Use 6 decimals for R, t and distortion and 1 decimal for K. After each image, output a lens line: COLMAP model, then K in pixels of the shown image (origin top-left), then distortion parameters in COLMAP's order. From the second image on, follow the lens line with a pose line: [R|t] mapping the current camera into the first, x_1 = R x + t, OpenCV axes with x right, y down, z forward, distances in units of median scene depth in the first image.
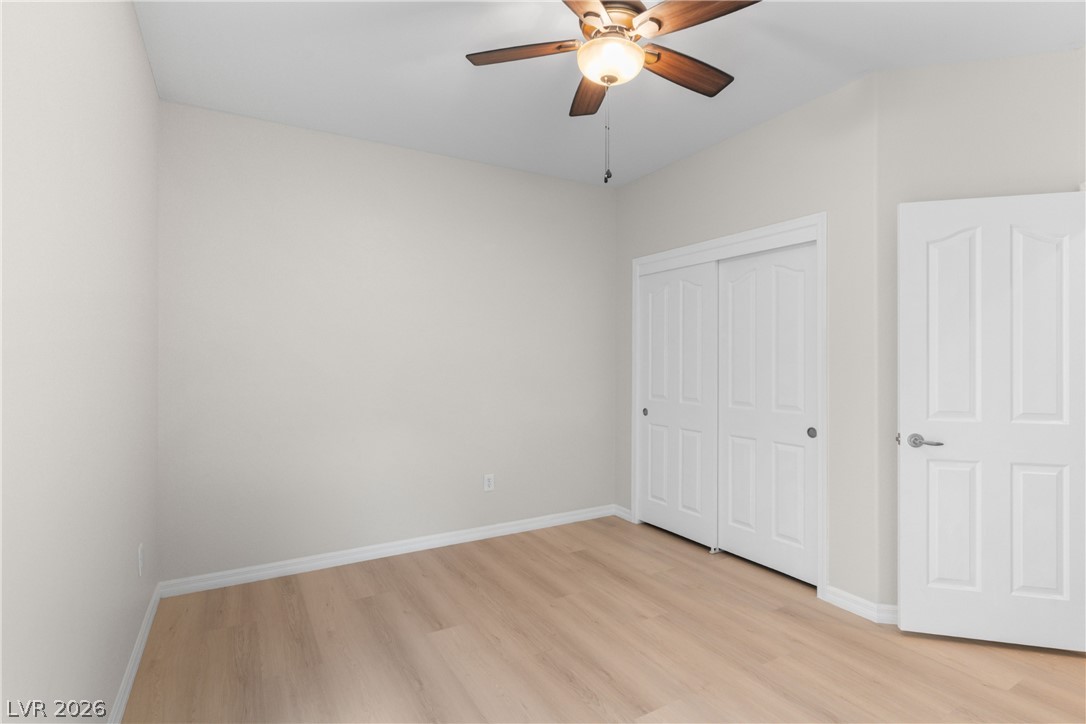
lens RADIAL K [[534.1, 0, 543.0], [0, 534.1, 362.0], [0, 0, 1]] dist [0.001309, 0.000377]
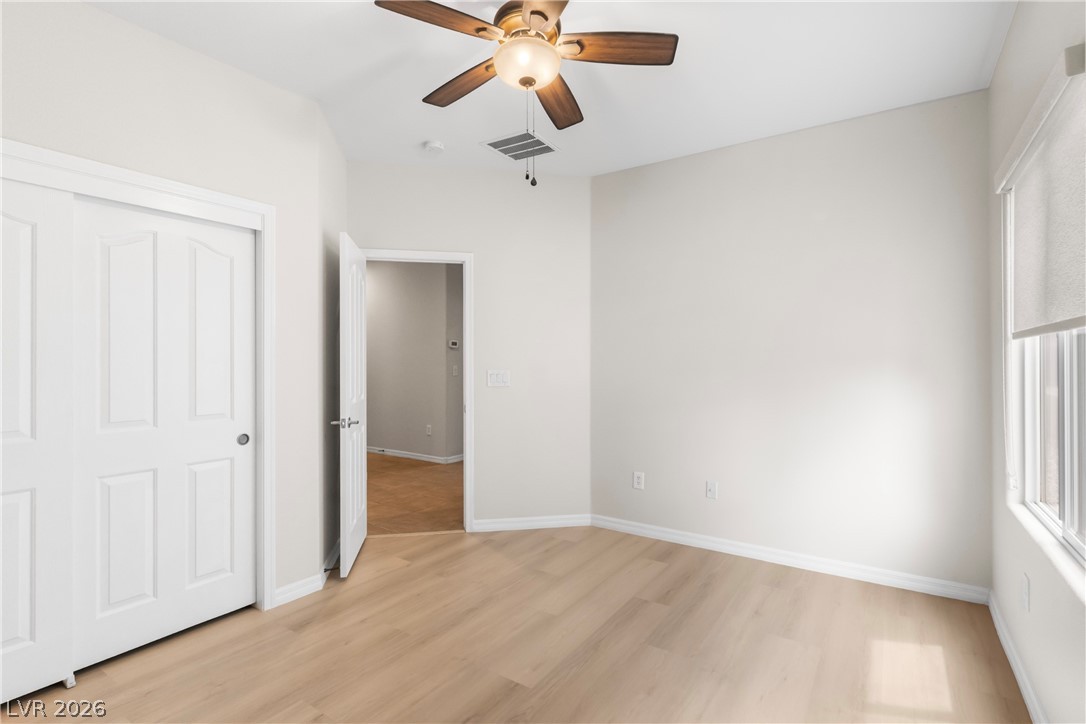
lens RADIAL K [[517.4, 0, 543.0], [0, 517.4, 362.0], [0, 0, 1]] dist [0.009187, -0.000456]
pose [[-0.443240, -0.001009, 0.896402, -0.544329], [-0.001956, 0.999998, 0.000158, -0.001654], [-0.896401, -0.001683, -0.443241, 0.992422]]
